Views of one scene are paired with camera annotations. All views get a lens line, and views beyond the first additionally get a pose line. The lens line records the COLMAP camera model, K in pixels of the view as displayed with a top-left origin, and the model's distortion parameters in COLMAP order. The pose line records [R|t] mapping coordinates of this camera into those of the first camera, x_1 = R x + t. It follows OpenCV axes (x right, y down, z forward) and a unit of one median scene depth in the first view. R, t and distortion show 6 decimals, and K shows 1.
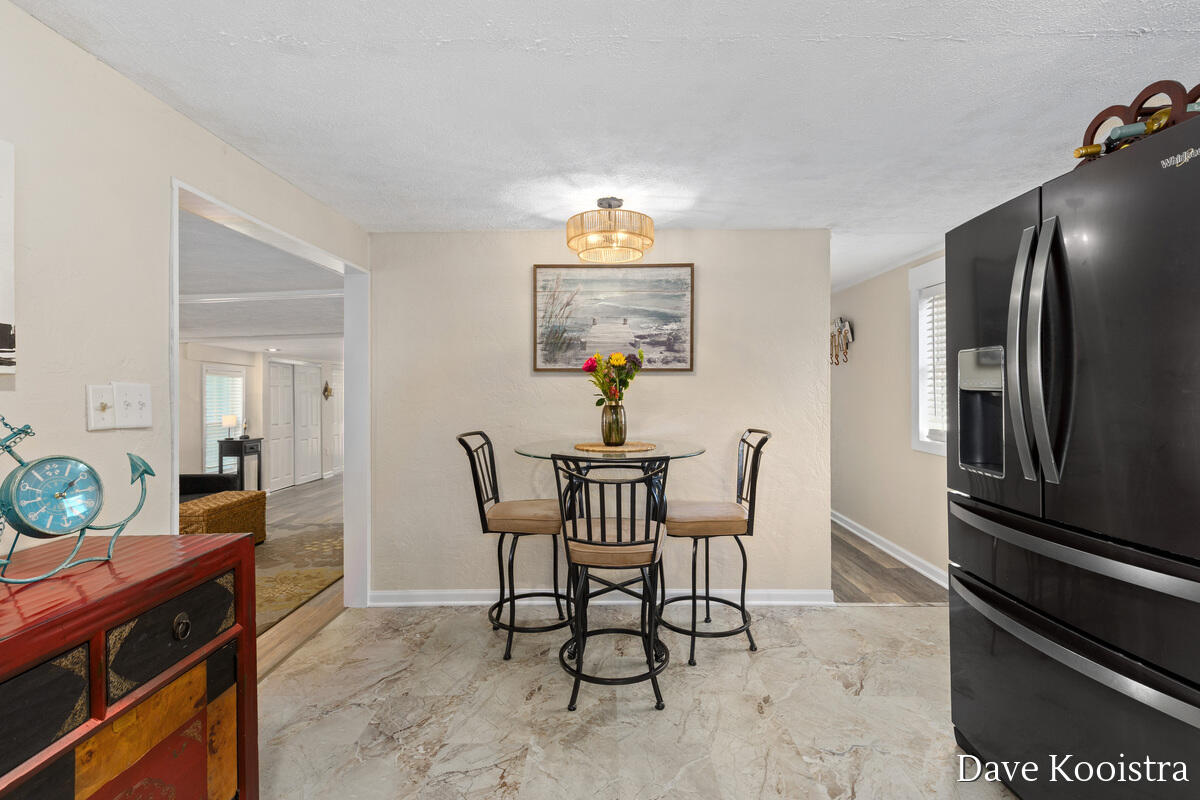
lens RADIAL K [[549.4, 0, 591.1], [0, 549.4, 389.1], [0, 0, 1]] dist [0.010629, -0.000415]
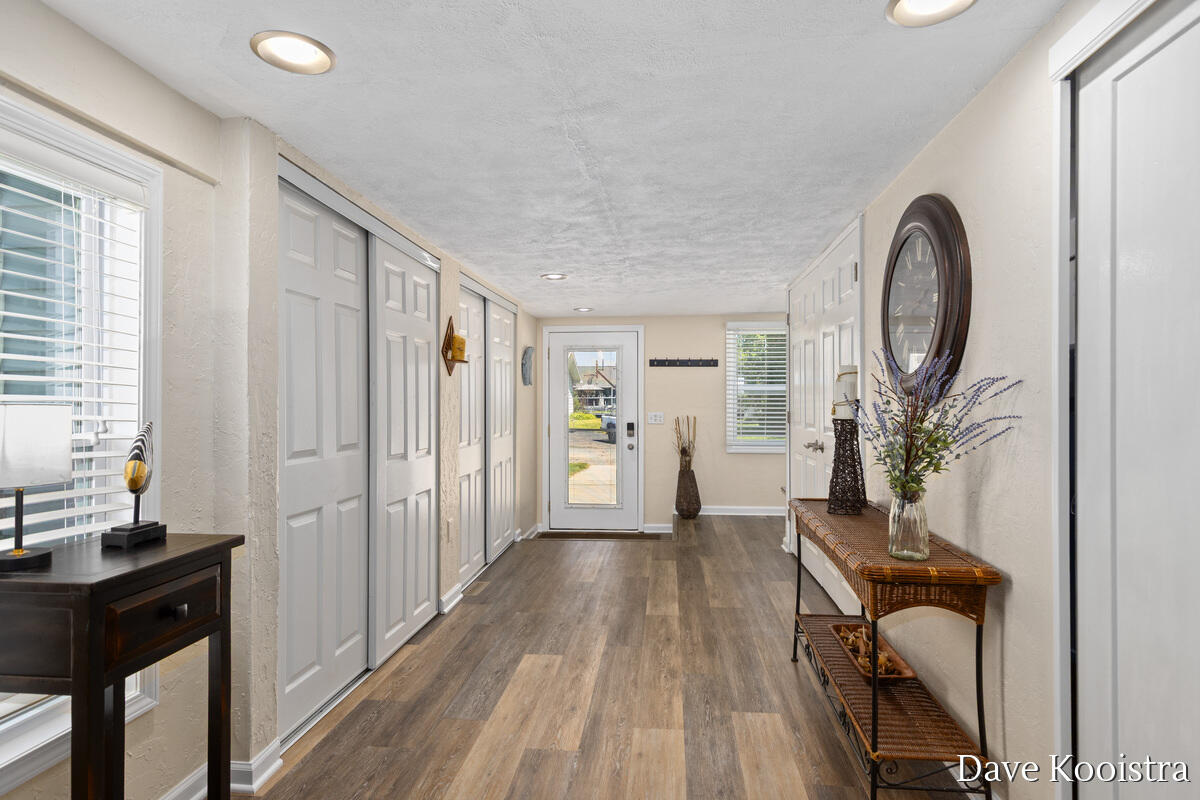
lens RADIAL K [[649.7, 0, 602.7], [0, 649.7, 400.8], [0, 0, 1]] dist [0.000461, -0.000054]
pose [[0.997176, 0.007431, -0.074726, -0.412823], [-0.007418, 0.999972, 0.000450, 0.039948], [0.074728, 0.000106, 0.997204, 0.710710]]
